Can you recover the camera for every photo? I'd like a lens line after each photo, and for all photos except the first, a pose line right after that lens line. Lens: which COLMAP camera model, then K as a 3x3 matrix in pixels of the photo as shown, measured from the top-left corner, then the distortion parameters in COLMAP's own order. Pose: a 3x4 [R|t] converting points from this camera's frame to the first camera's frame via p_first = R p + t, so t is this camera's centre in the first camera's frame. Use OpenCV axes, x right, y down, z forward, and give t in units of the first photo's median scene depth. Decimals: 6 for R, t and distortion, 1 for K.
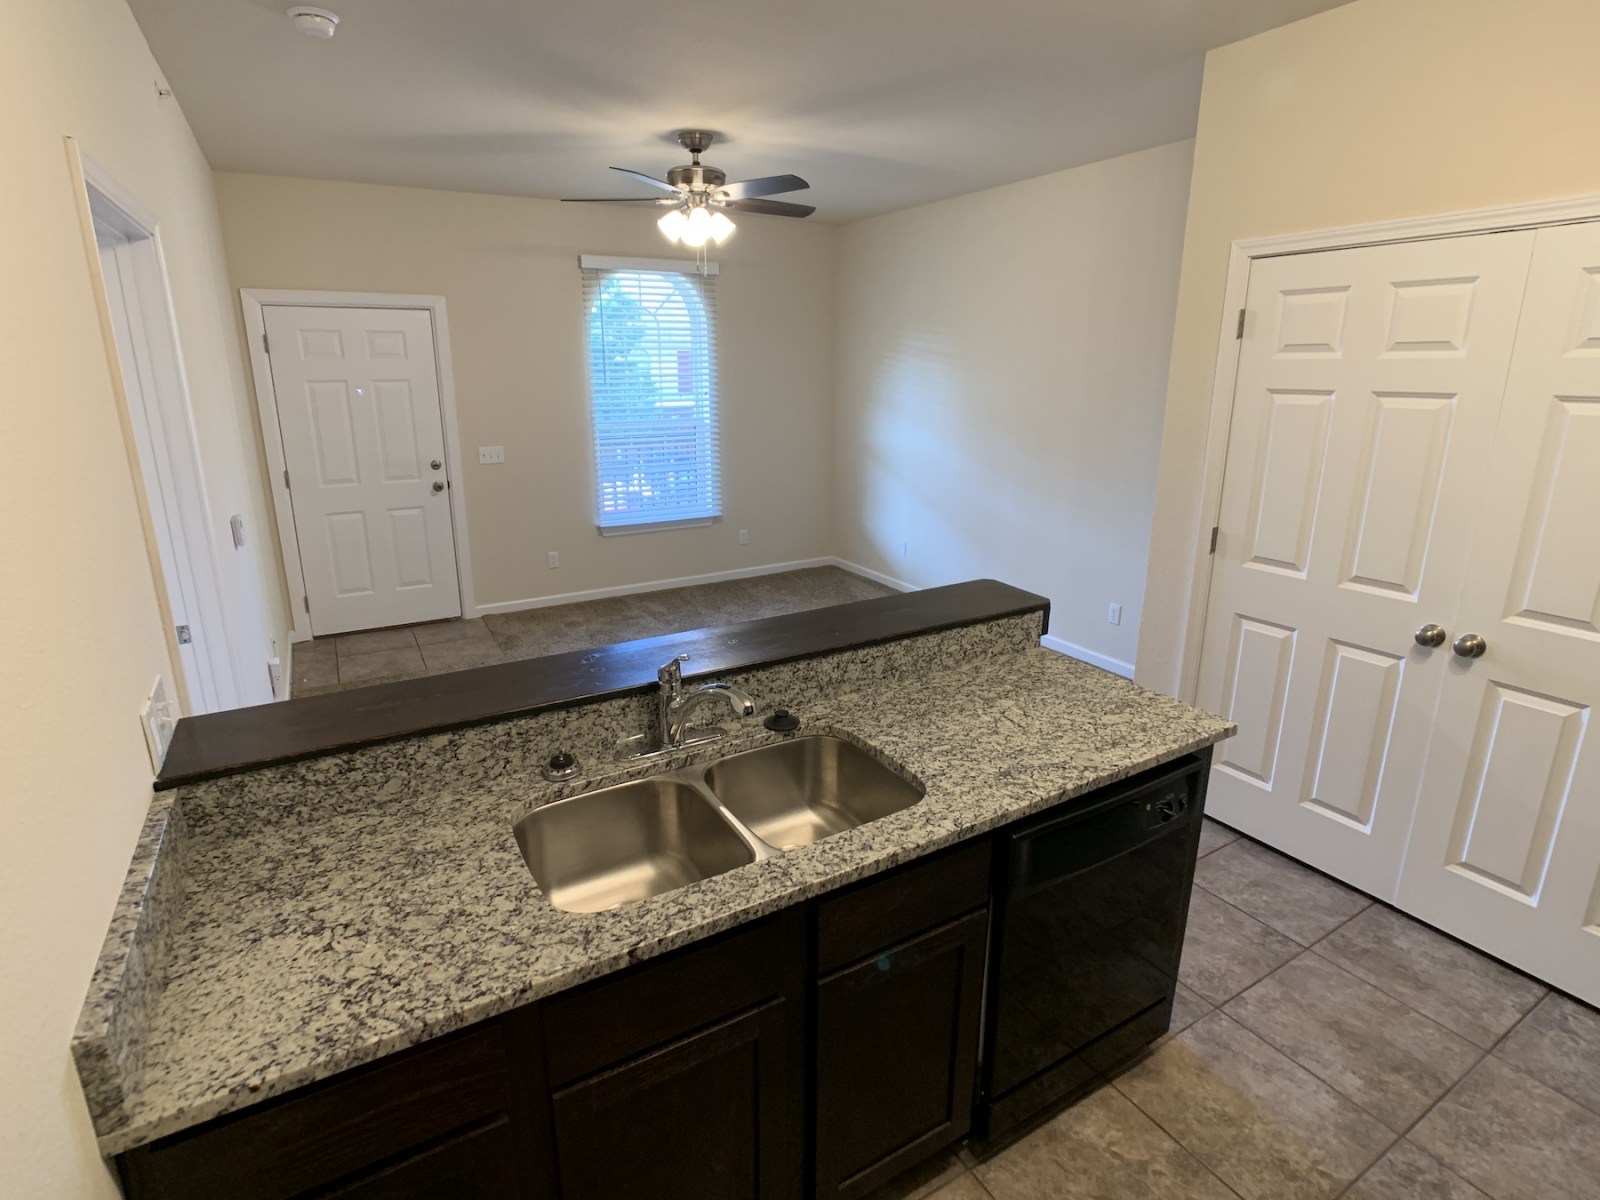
lens RADIAL K [[813.3, 0, 796.0], [0, 813.3, 593.7], [0, 0, 1]] dist [-0.023741, 0.008115]
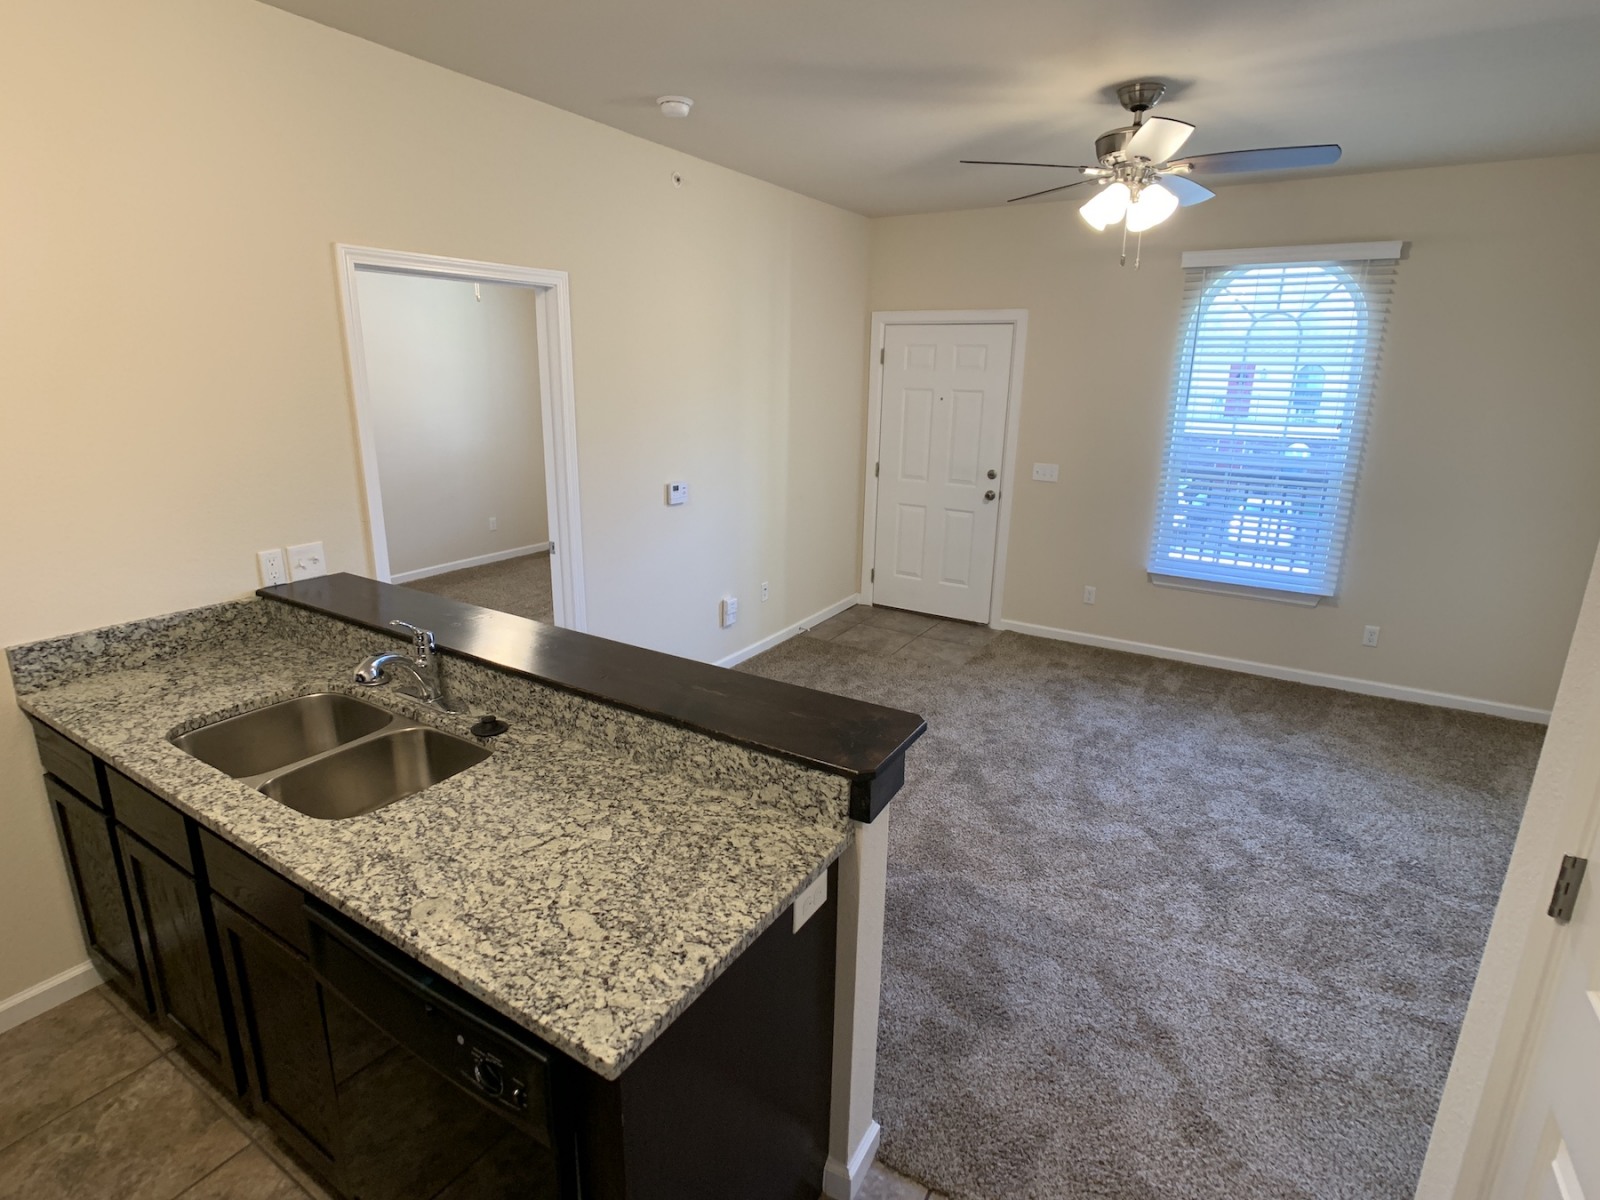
lens RADIAL K [[813.3, 0, 778.3], [0, 813.3, 591.2], [0, 0, 1]] dist [-0.023741, 0.008115]
pose [[0.457743, 0.241110, -0.855767, 0.837736], [-0.258528, 0.957031, 0.131356, -0.198875], [0.850667, 0.161113, 0.500408, 0.671170]]
